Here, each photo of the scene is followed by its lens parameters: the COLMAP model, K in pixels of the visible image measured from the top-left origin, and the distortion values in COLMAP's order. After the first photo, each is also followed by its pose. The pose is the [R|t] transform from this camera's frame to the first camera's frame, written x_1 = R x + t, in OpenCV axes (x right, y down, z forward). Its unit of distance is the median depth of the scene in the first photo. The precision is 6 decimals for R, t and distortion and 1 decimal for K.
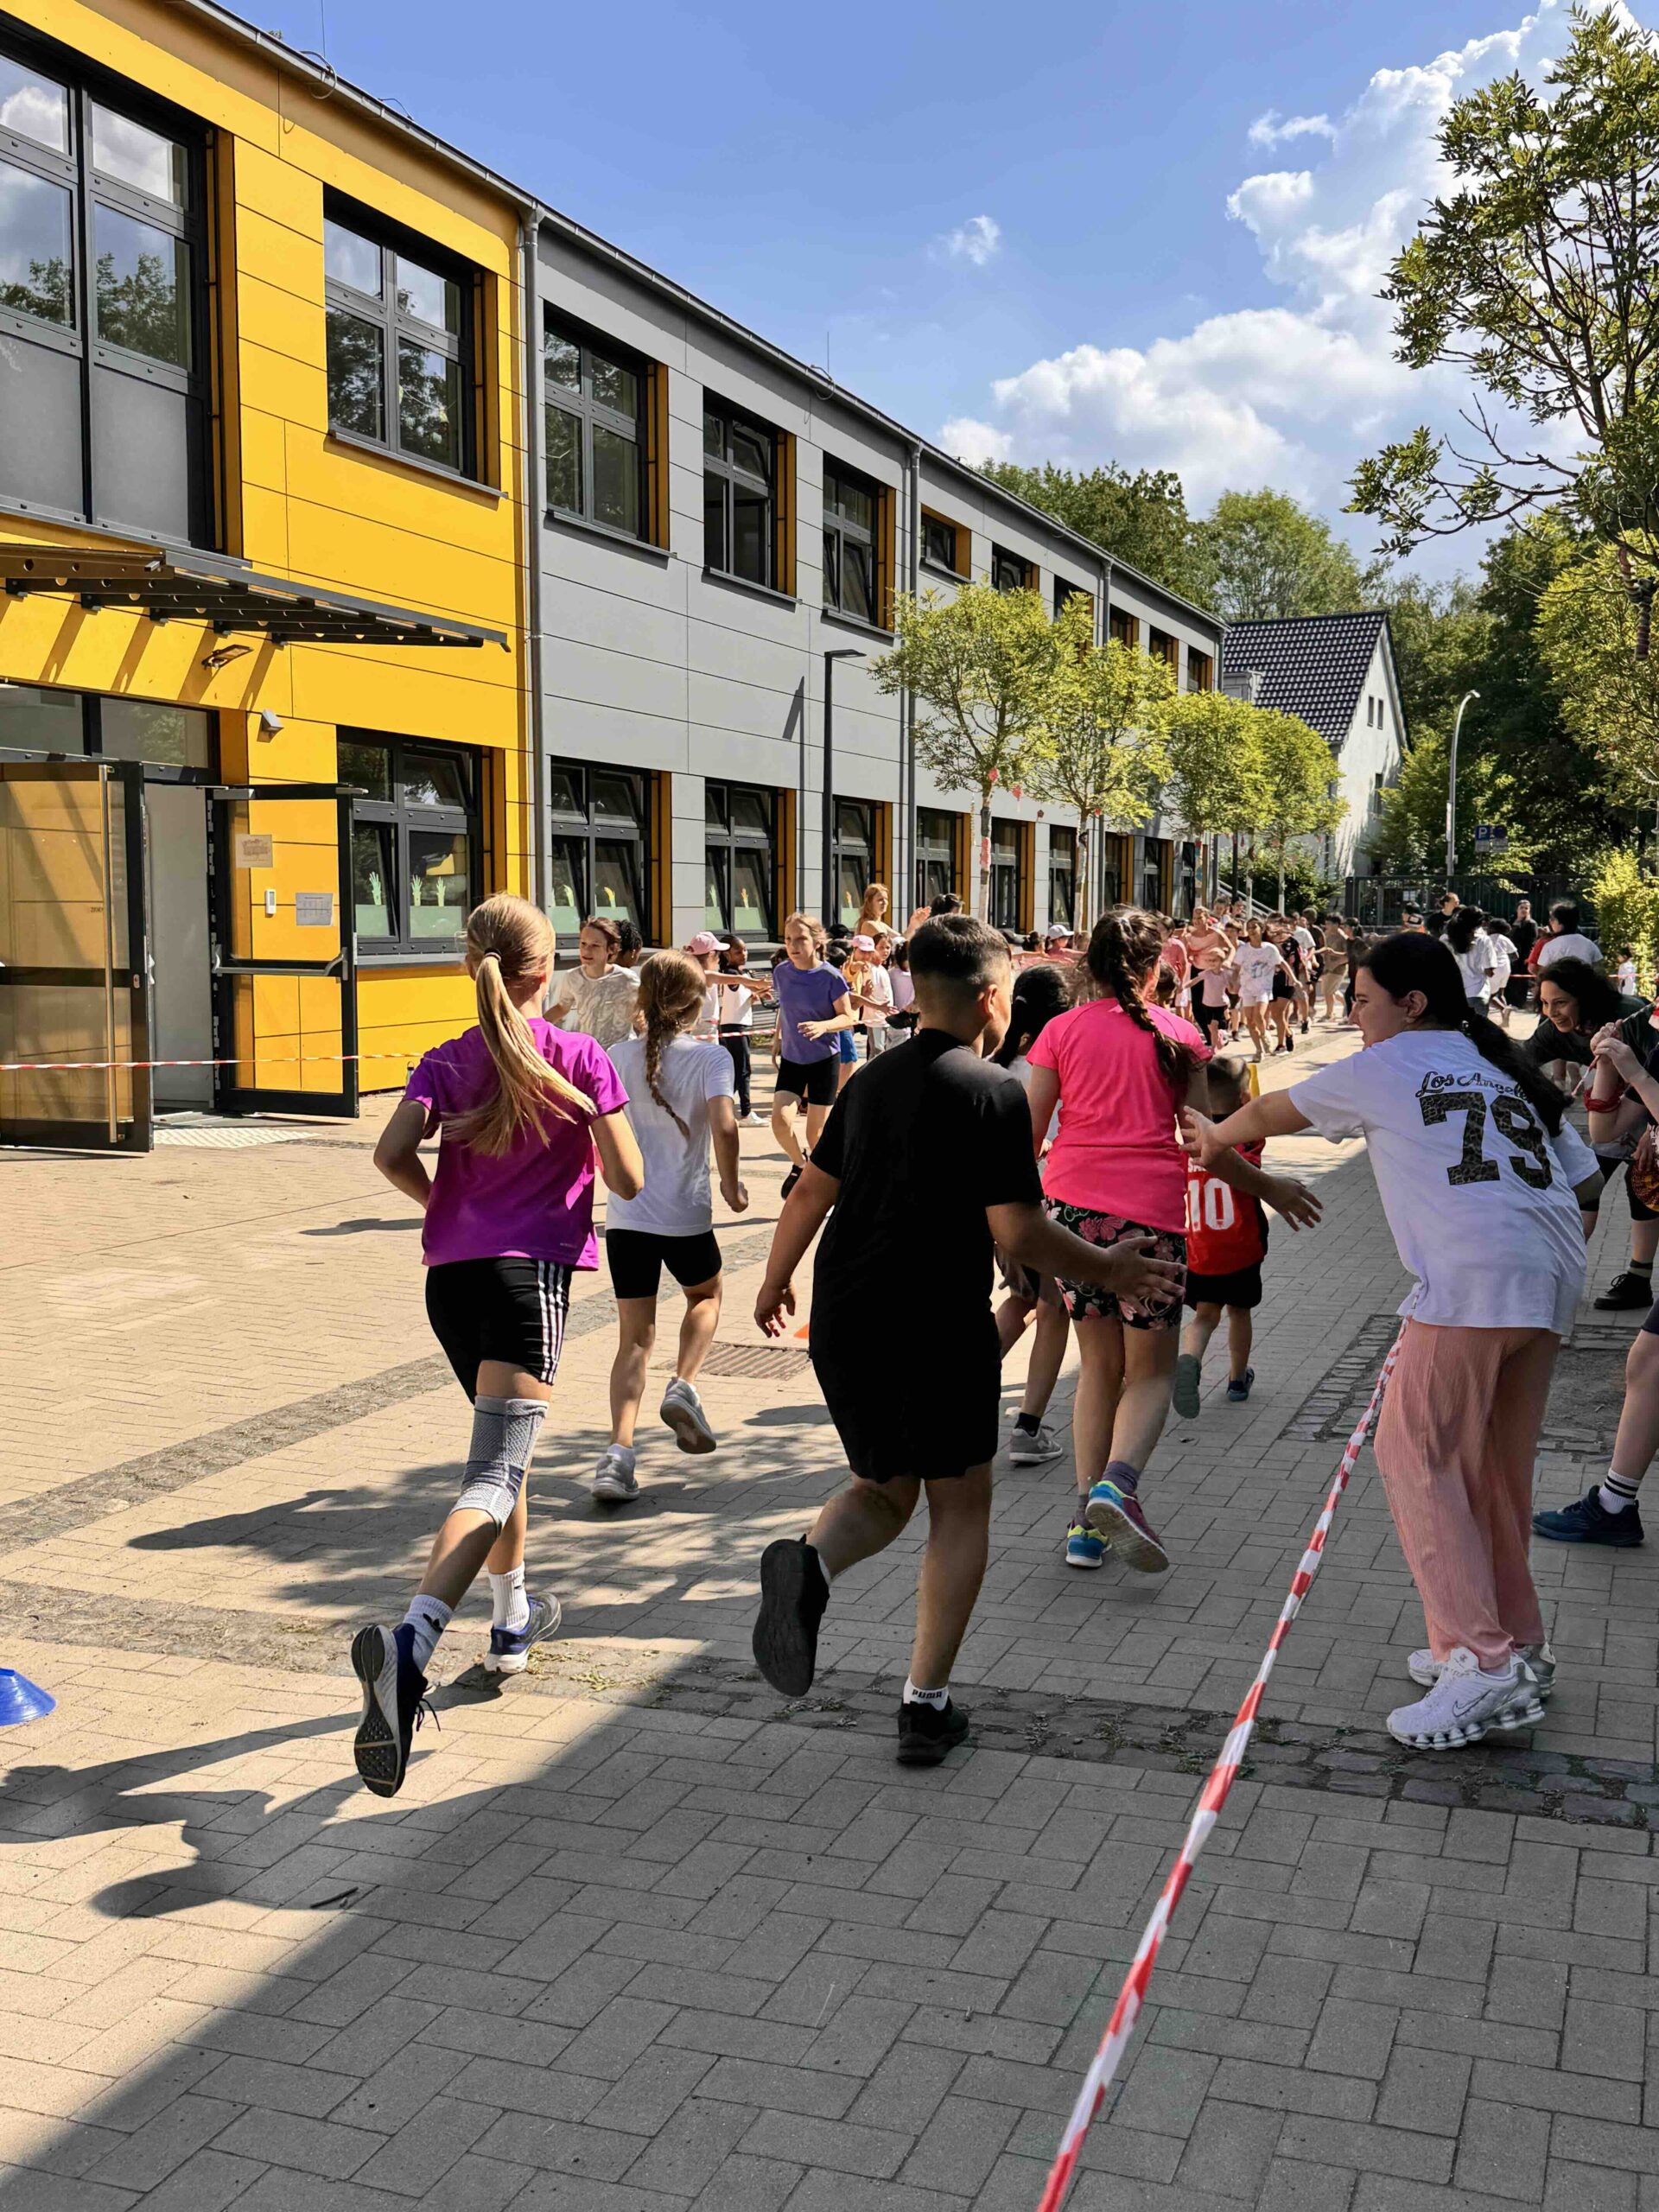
lens RADIAL K [[2239.8, 0, 820.1], [0, 2239.8, 1107.8], [0, 0, 1]] dist [0.149782, -0.324277]
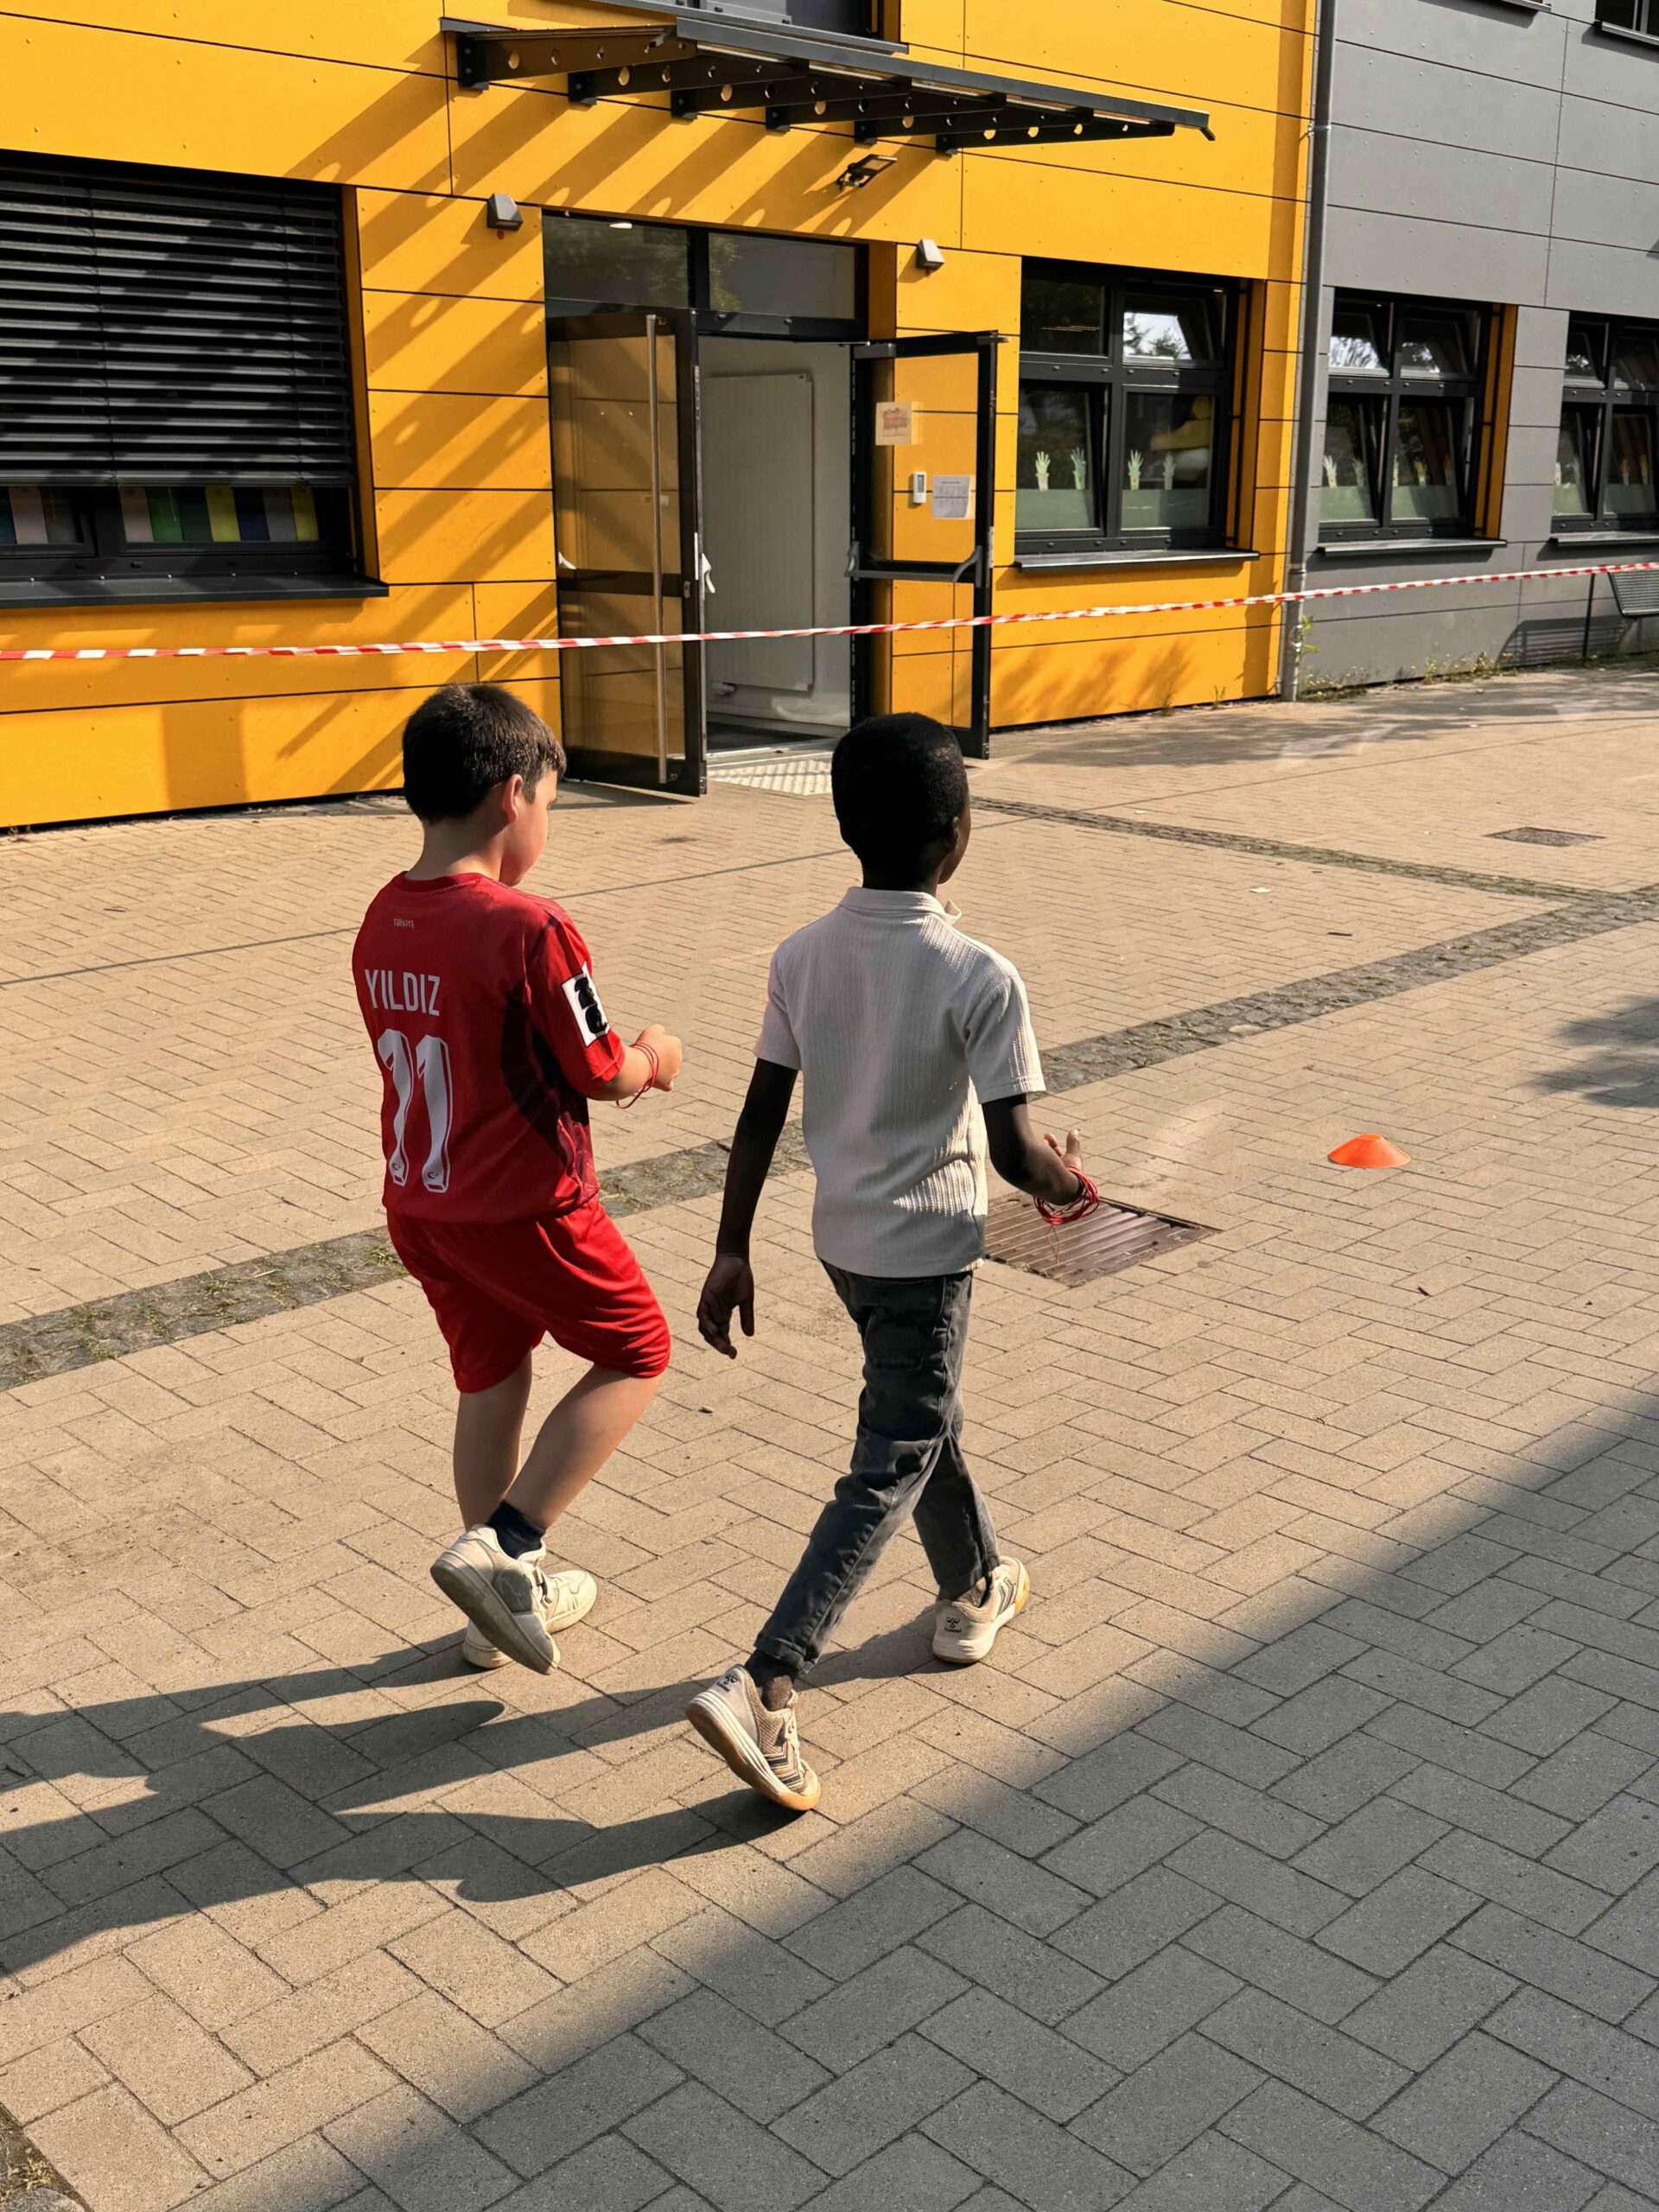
lens RADIAL K [[2232.4, 0, 829.5], [0, 2232.4, 1106.0], [0, 0, 1]] dist [0.115958, -0.218286]
pose [[0.908433, 0.106975, -0.404112, 0.074730], [-0.033063, 0.982061, 0.185644, -0.018058], [0.416722, -0.155284, 0.895673, 0.187600]]
